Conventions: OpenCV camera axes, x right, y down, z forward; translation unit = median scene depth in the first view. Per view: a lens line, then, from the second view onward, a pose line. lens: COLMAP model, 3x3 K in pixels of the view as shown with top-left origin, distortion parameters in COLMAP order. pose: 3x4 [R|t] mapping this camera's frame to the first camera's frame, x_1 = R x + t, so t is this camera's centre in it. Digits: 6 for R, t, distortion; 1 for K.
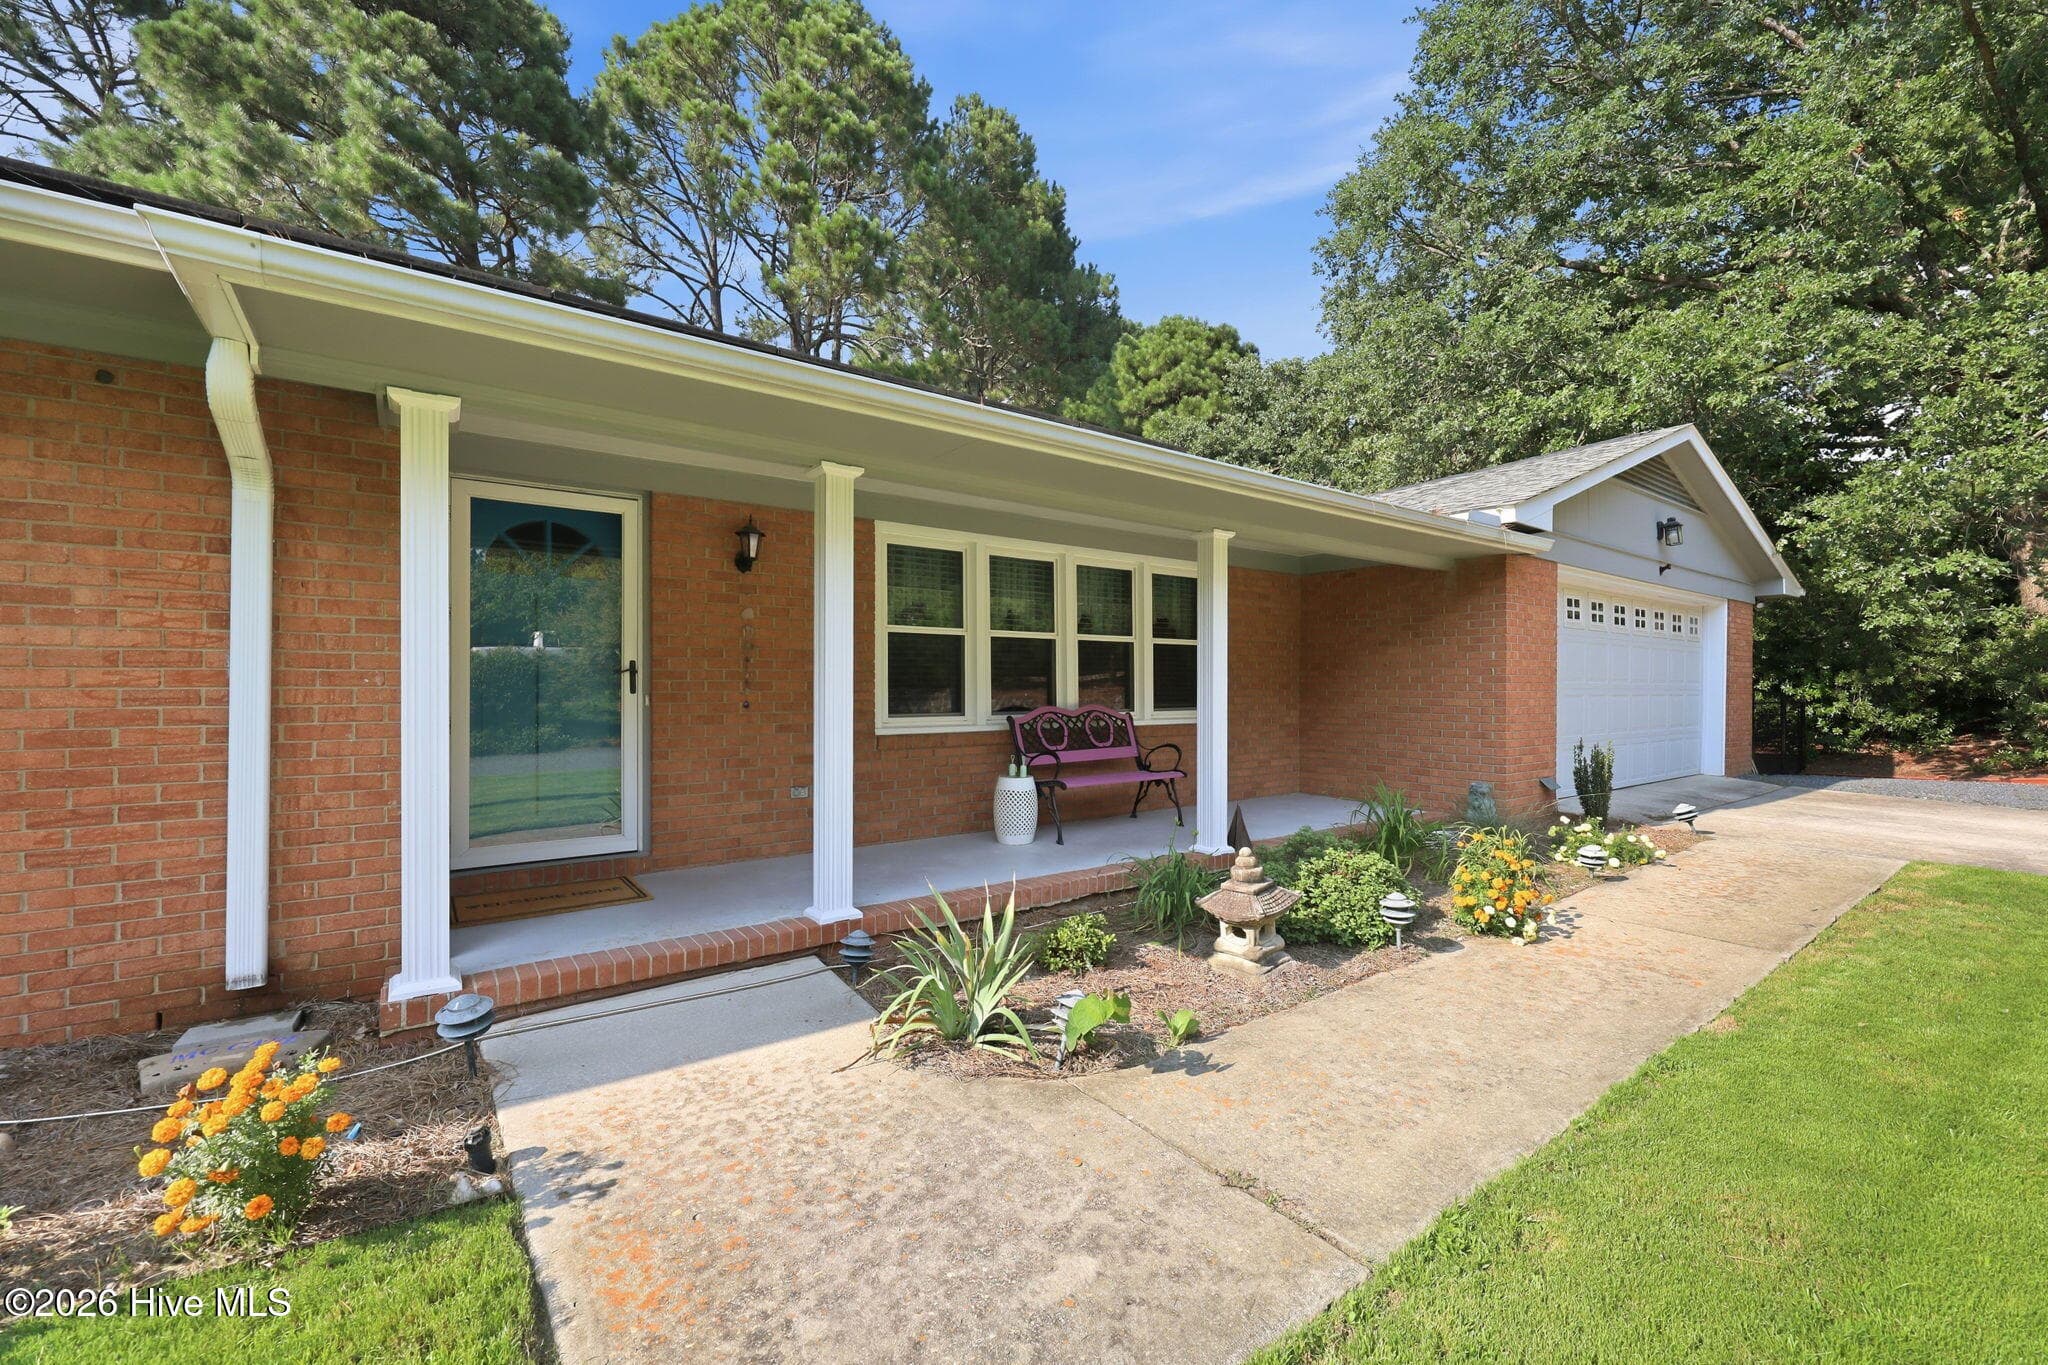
lens RADIAL K [[837.1, 0, 1021.8], [0, 837.1, 687.5], [0, 0, 1]] dist [0.001753, 0.000106]
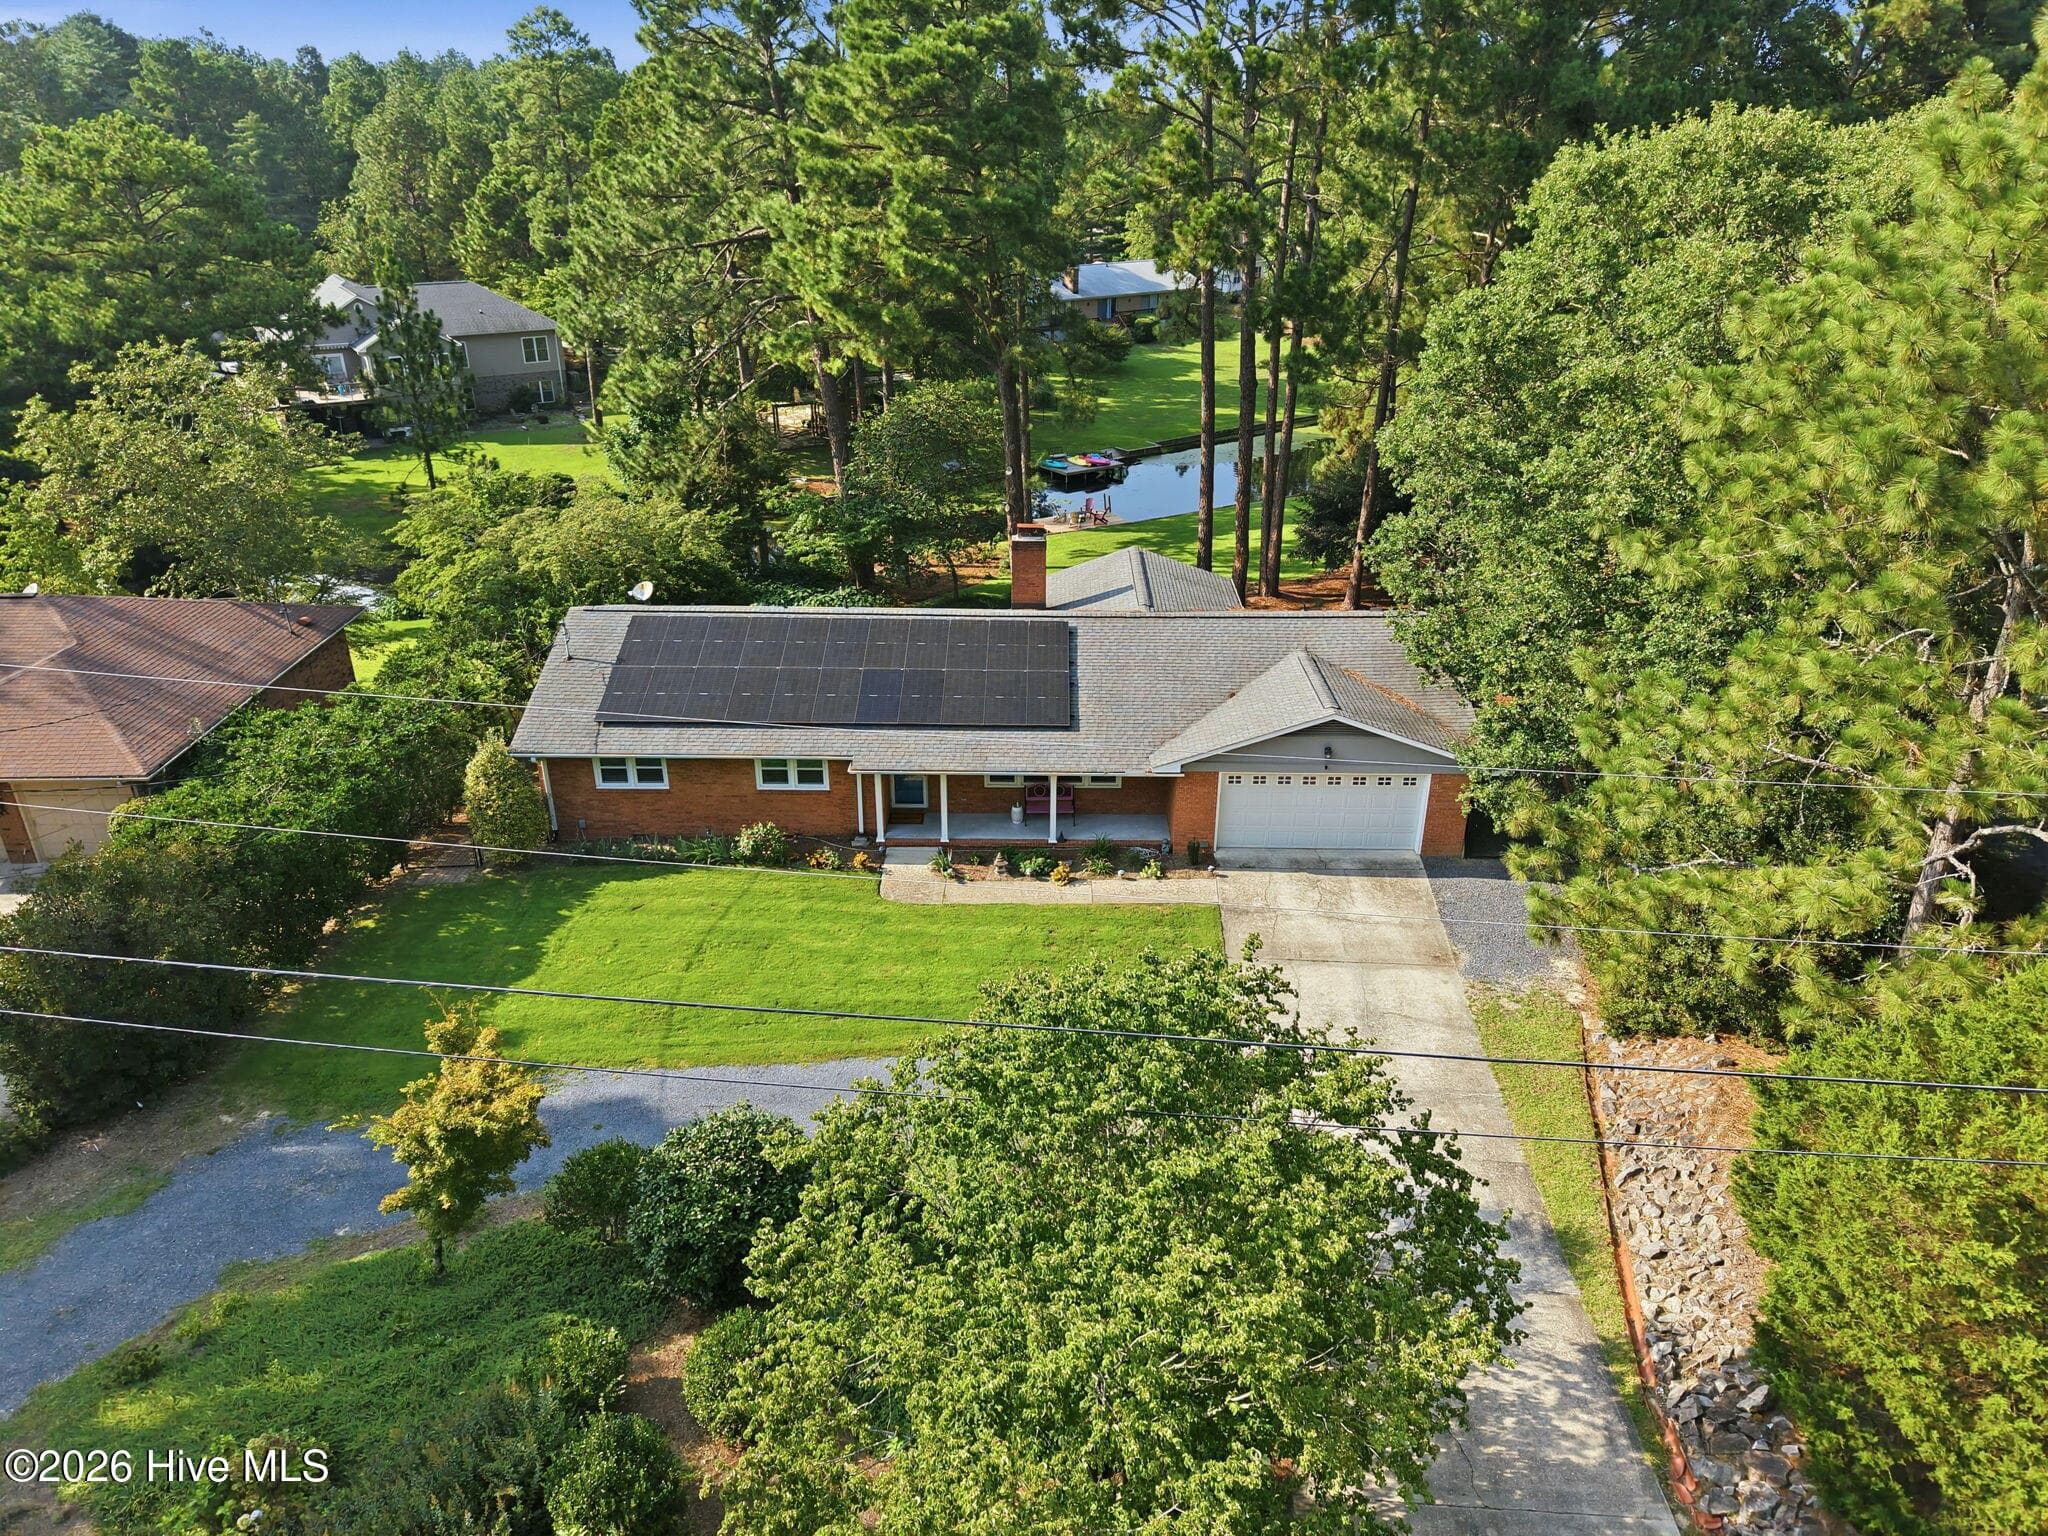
lens RADIAL K [[1381.5, 0, 1019.9], [0, 1381.5, 771.3], [0, 0, 1]] dist [0.004506, -0.006417]
pose [[0.792020, 0.259277, -0.552702, 1.171848], [0.007103, 0.901359, 0.433014, -0.938151], [0.610453, -0.346882, 0.712053, -1.147220]]
